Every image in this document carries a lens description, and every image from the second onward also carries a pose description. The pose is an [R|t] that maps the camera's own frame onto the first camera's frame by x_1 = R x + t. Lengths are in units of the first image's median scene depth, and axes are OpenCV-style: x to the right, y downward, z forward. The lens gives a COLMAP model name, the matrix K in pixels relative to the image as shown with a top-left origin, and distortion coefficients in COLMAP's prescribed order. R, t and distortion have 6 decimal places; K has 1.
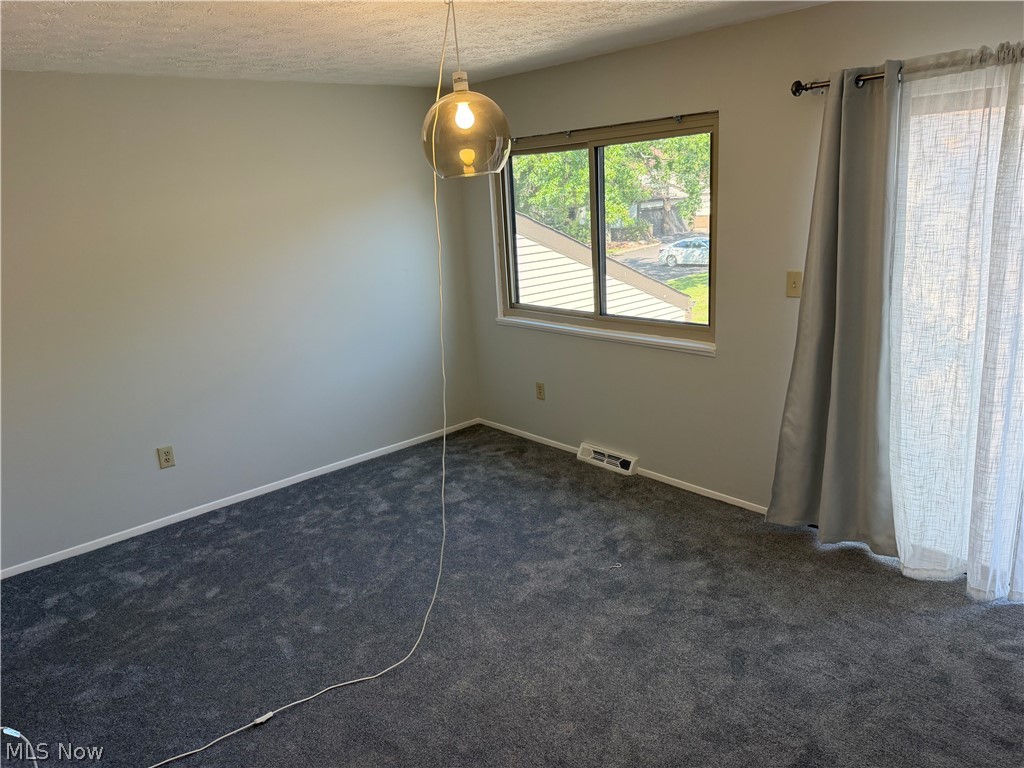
lens RADIAL K [[720.7, 0, 518.7], [0, 720.7, 387.0], [0, 0, 1]] dist [0.076121, -0.100800]
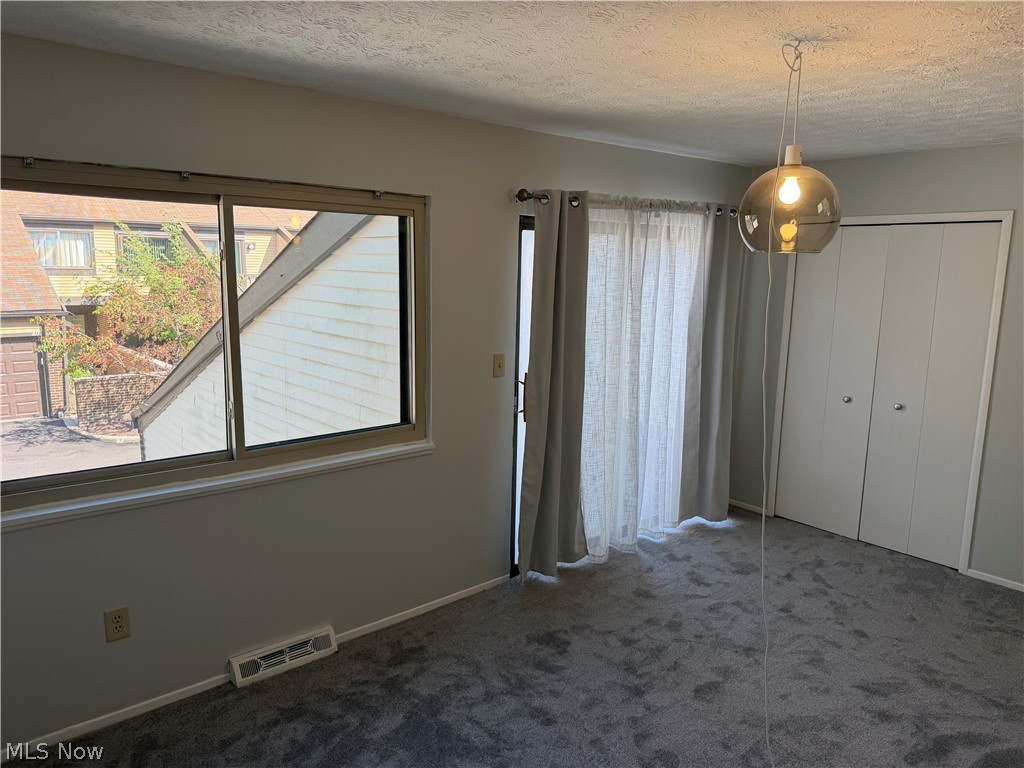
lens RADIAL K [[720.7, 0, 518.7], [0, 720.7, 387.0], [0, 0, 1]] dist [0.076121, -0.100800]
pose [[-0.001806, -0.106144, 0.994349, -0.711054], [0.242820, 0.964544, 0.103404, -0.214838], [-0.970070, 0.241635, 0.024032, 0.952759]]
